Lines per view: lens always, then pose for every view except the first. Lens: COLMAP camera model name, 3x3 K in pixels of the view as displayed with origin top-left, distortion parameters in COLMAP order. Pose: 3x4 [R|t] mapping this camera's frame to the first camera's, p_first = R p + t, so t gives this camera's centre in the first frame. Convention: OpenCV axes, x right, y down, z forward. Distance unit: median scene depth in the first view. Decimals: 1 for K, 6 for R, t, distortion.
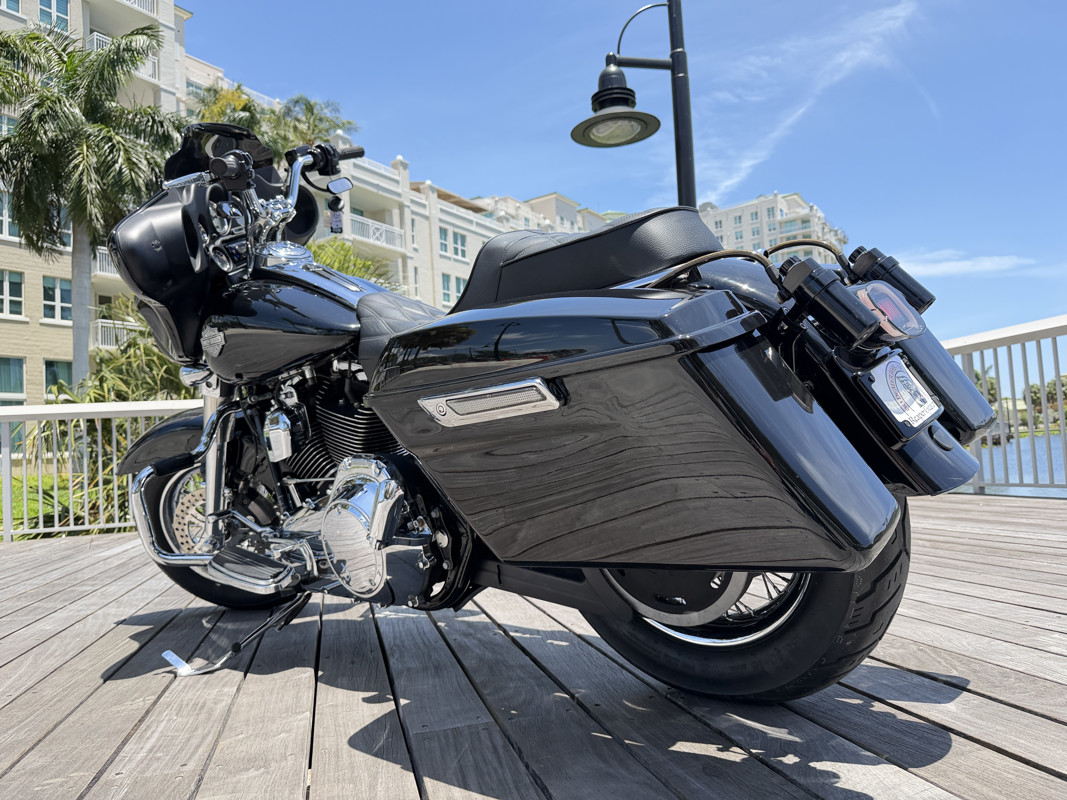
lens RADIAL K [[760.7, 0, 540.9], [0, 760.7, 408.9], [0, 0, 1]] dist [0.041741, -0.091030]
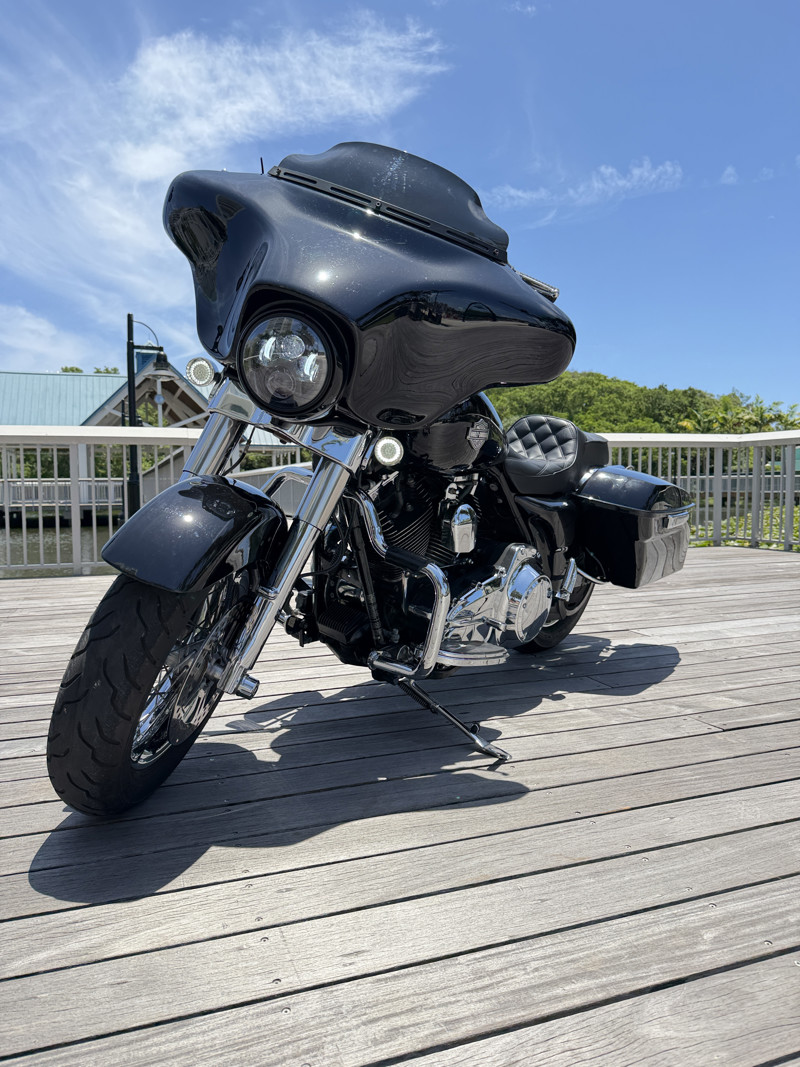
lens RADIAL K [[753.3, 0, 391.5], [0, 753.3, 529.8], [0, 0, 1]] dist [0.038994, -0.060377]
pose [[-0.069099, 0.005157, 0.997596, -0.111850], [-0.050382, 0.998693, -0.008652, 0.004109], [-0.996337, -0.050858, -0.068749, 0.093742]]
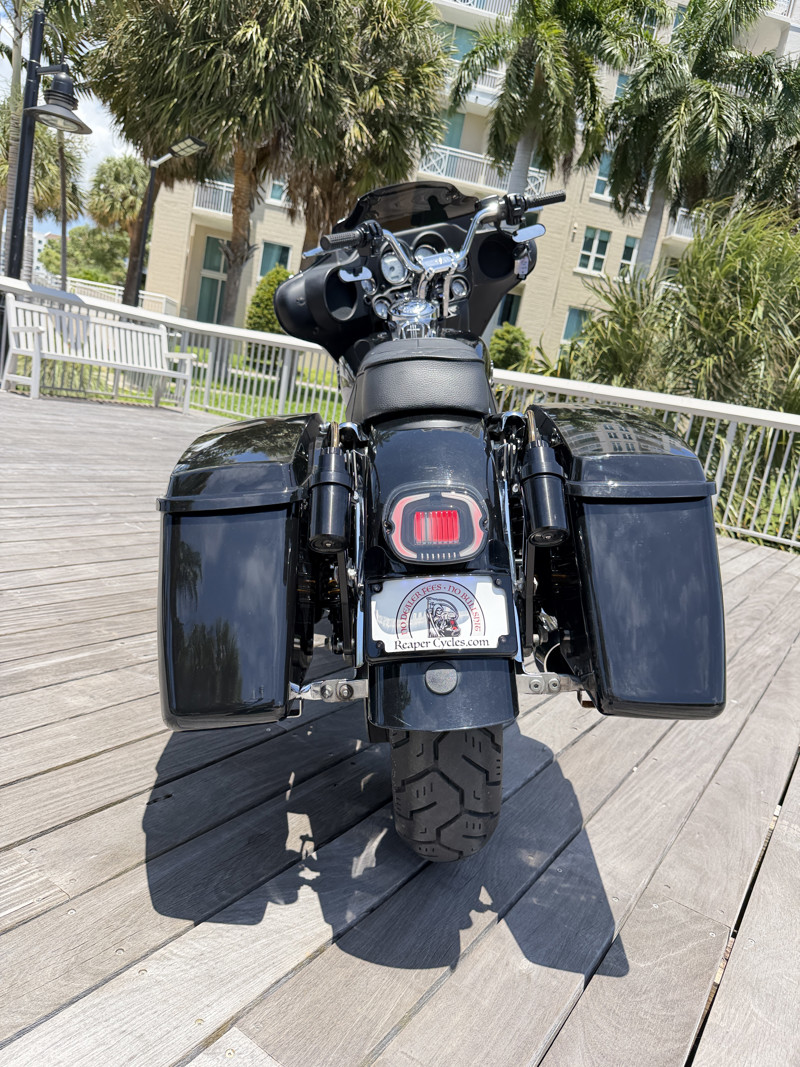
lens RADIAL K [[760.4, 0, 400.0], [0, 760.4, 533.5], [0, 0, 1]] dist [0.000128, -0.010438]
pose [[0.639803, 0.314403, -0.701287, 0.048785], [-0.167344, 0.947591, 0.272154, -0.016472], [0.750099, -0.056769, 0.658884, 0.017909]]
